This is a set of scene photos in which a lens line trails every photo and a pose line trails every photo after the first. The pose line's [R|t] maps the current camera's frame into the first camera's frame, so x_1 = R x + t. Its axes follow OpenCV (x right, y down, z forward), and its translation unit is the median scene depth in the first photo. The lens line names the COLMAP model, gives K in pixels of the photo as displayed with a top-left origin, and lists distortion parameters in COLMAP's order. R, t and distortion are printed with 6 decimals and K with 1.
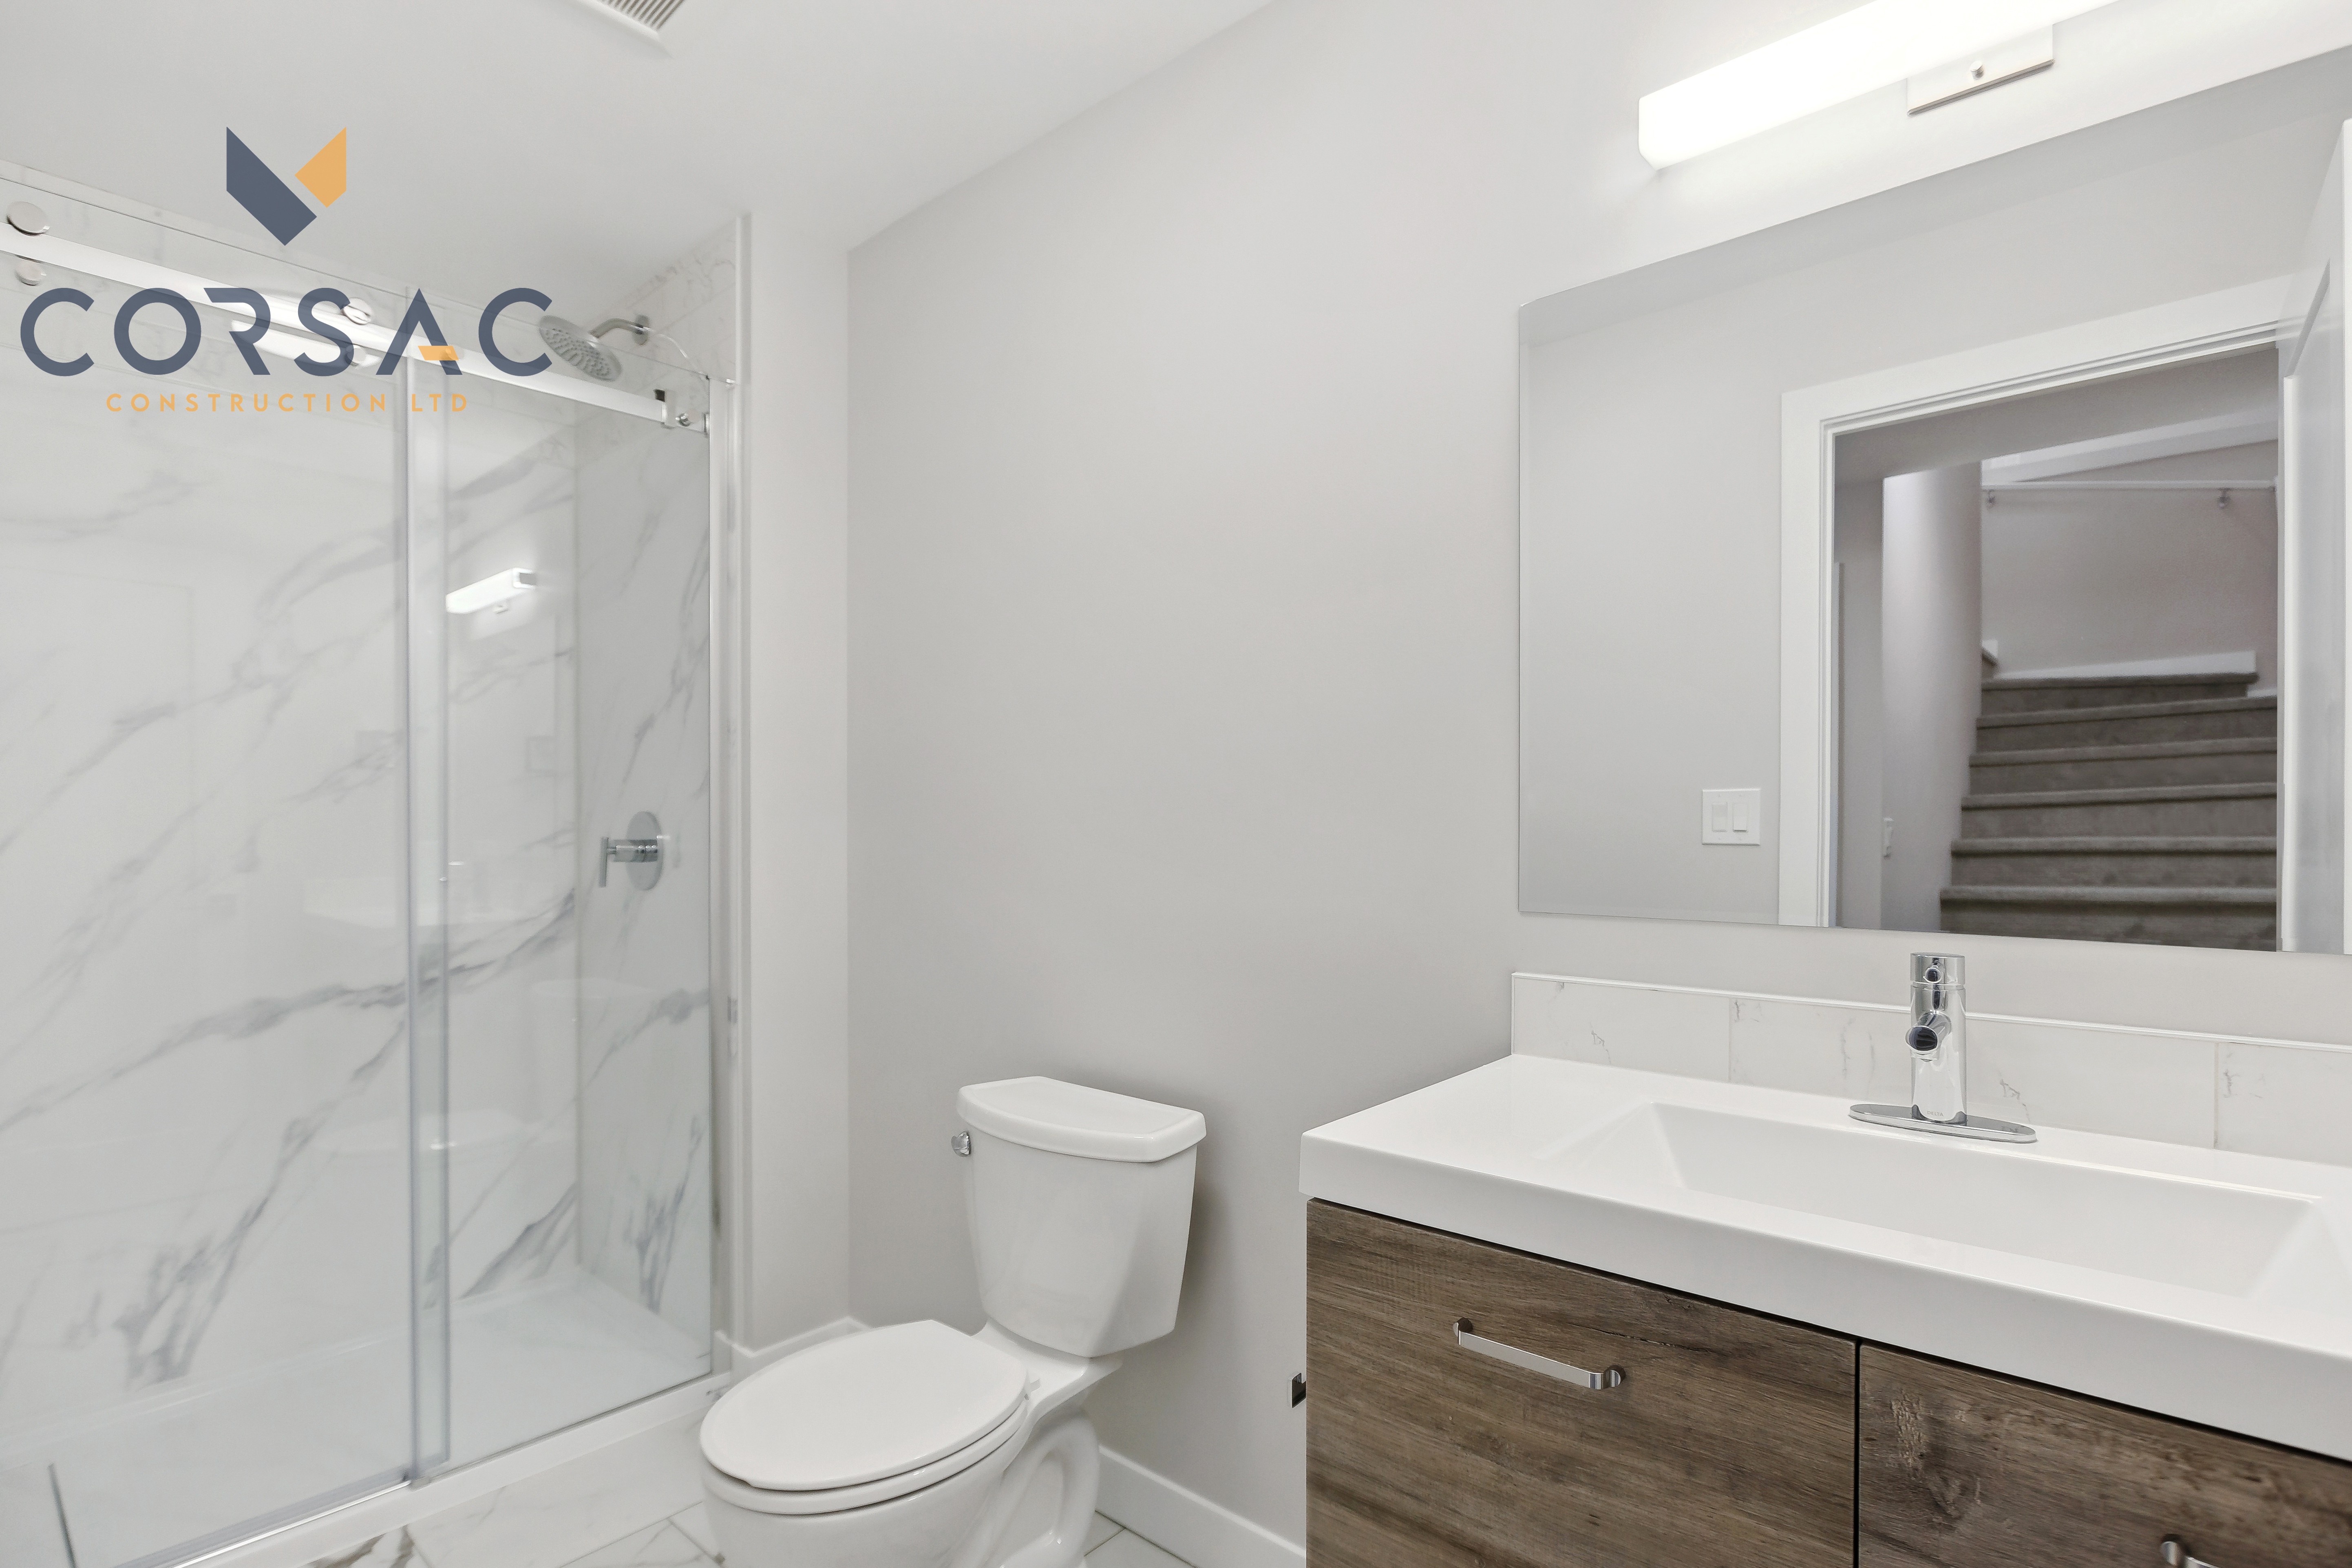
lens RADIAL K [[1143.1, 0, 1167.8], [0, 1143.1, 838.3], [0, 0, 1]] dist [-0.004024, -0.000563]
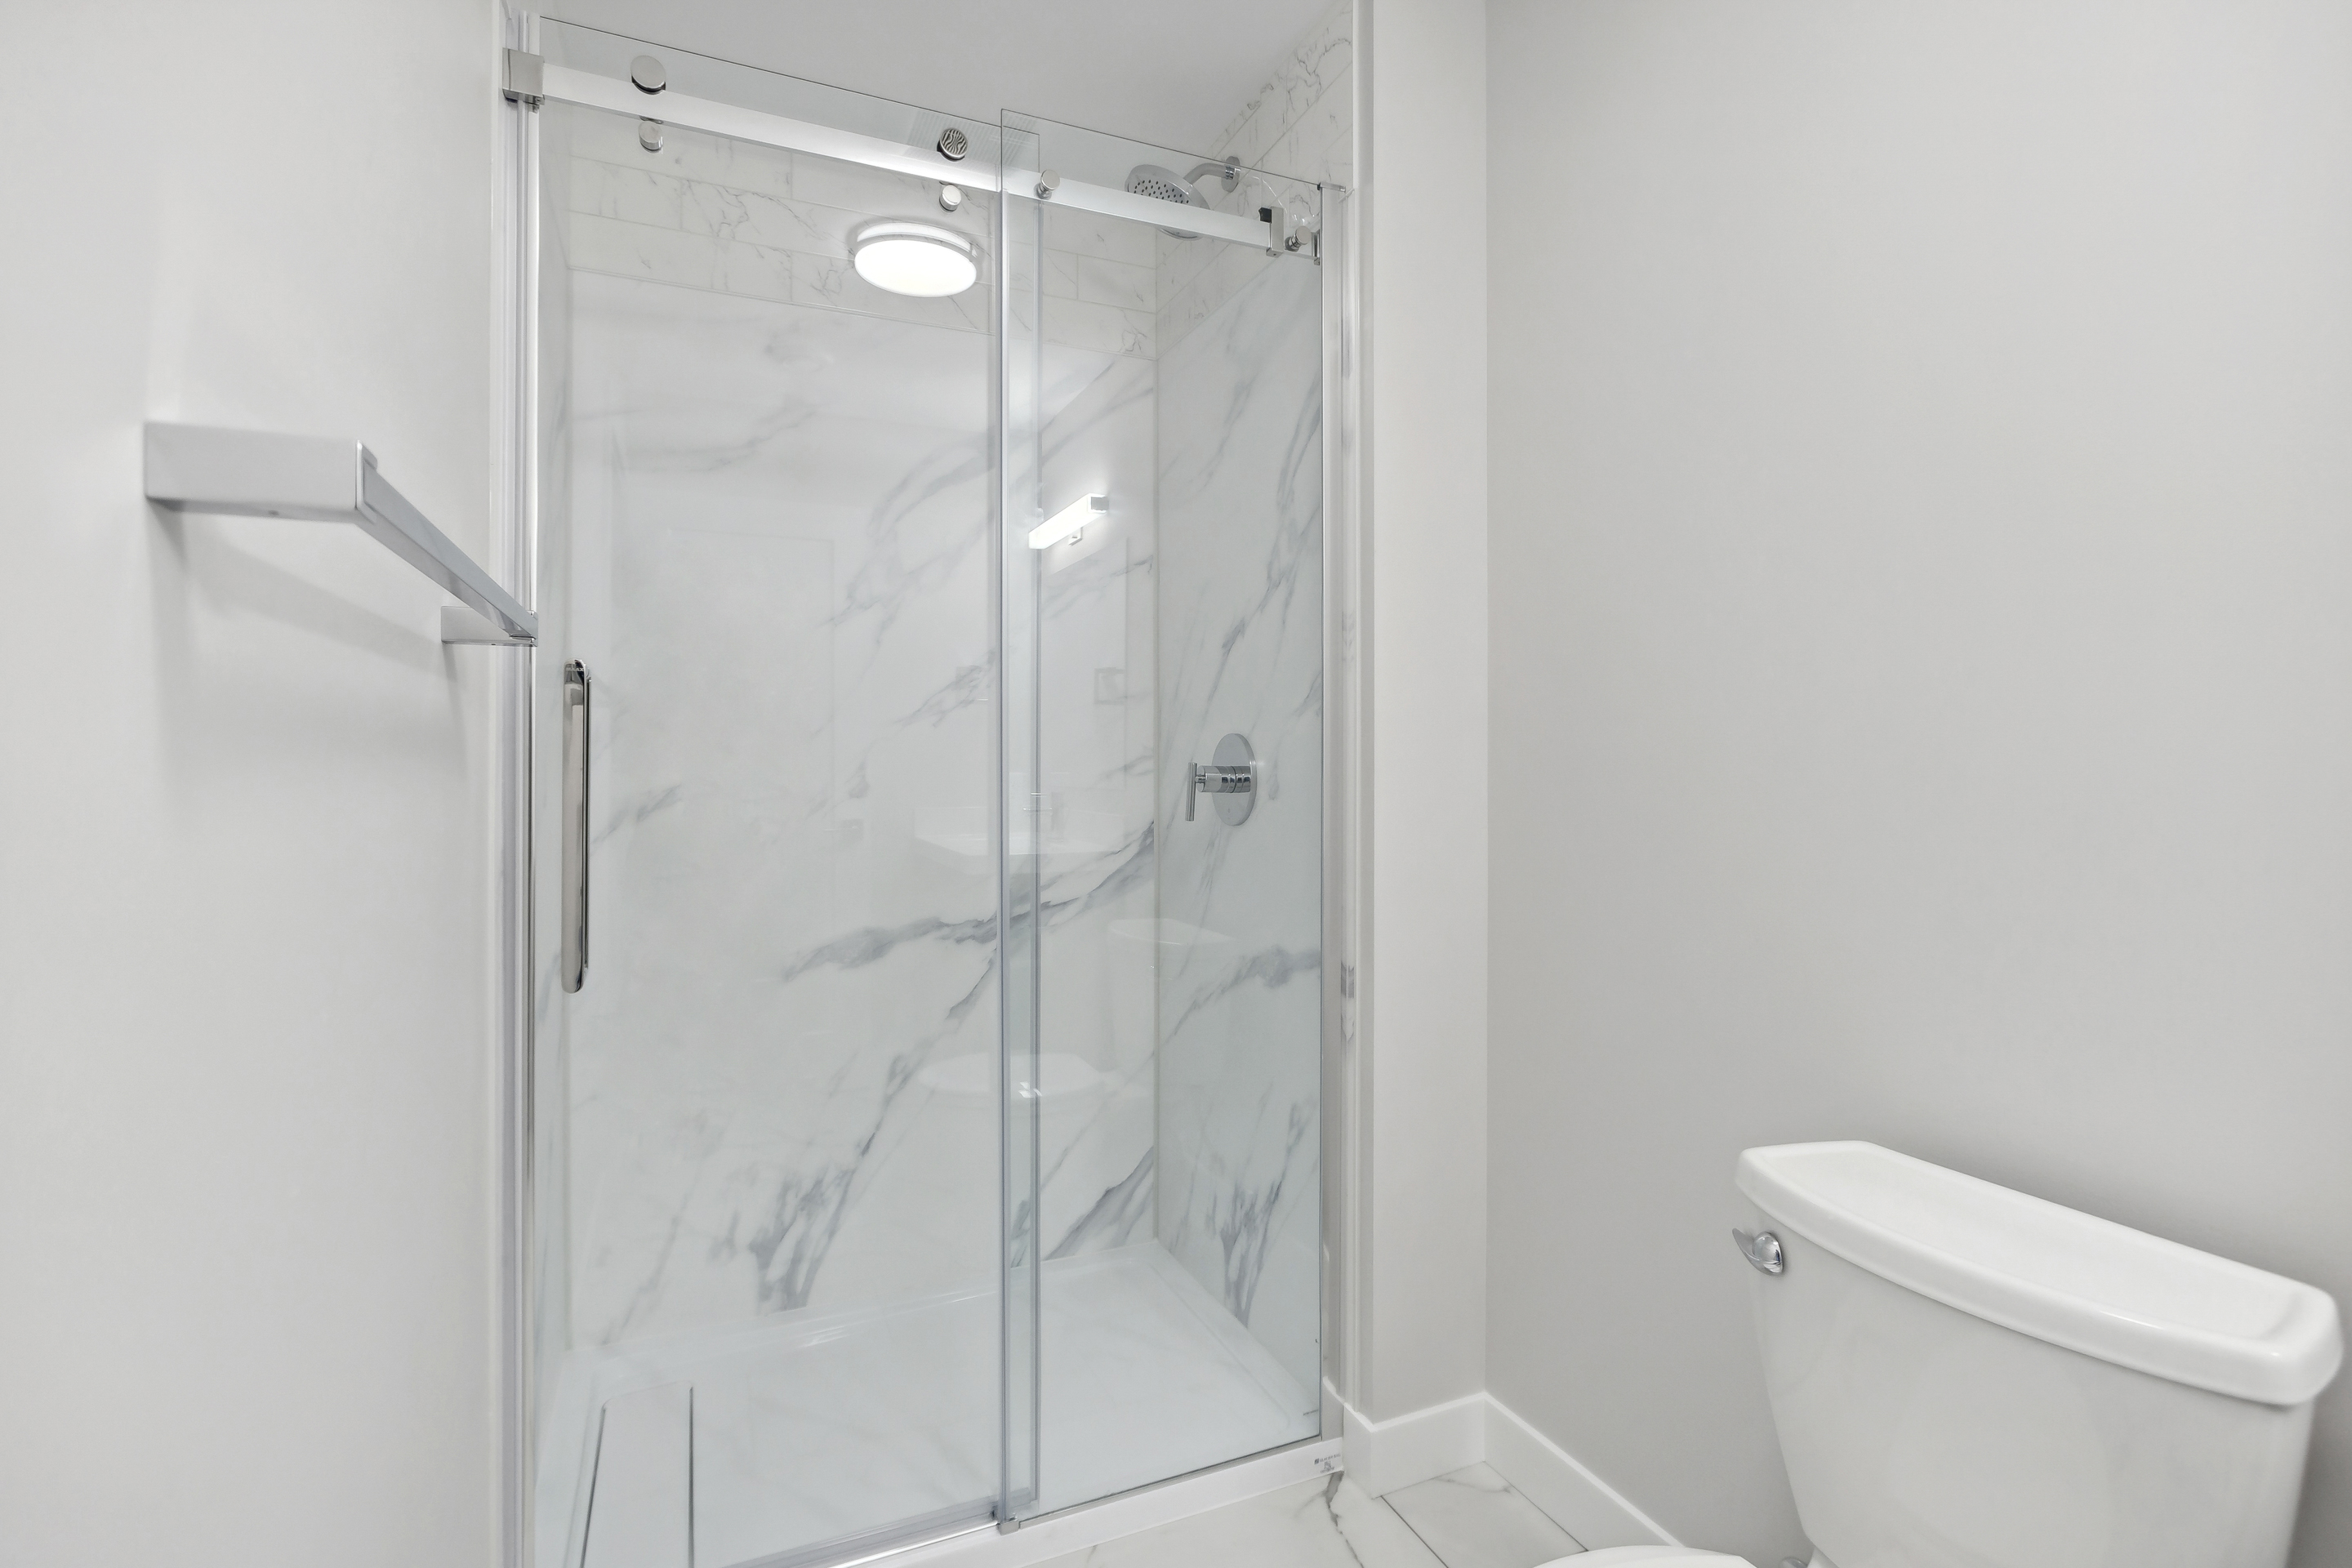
lens RADIAL K [[1088.6, 0, 1176.0], [0, 1088.6, 784.0], [0, 0, 1]] dist [-0.000972, -0.000168]
pose [[0.912564, 0.007191, -0.408870, -0.170328], [-0.005324, 0.999970, 0.005703, 0.010217], [0.408899, -0.003028, 0.912575, 0.247642]]
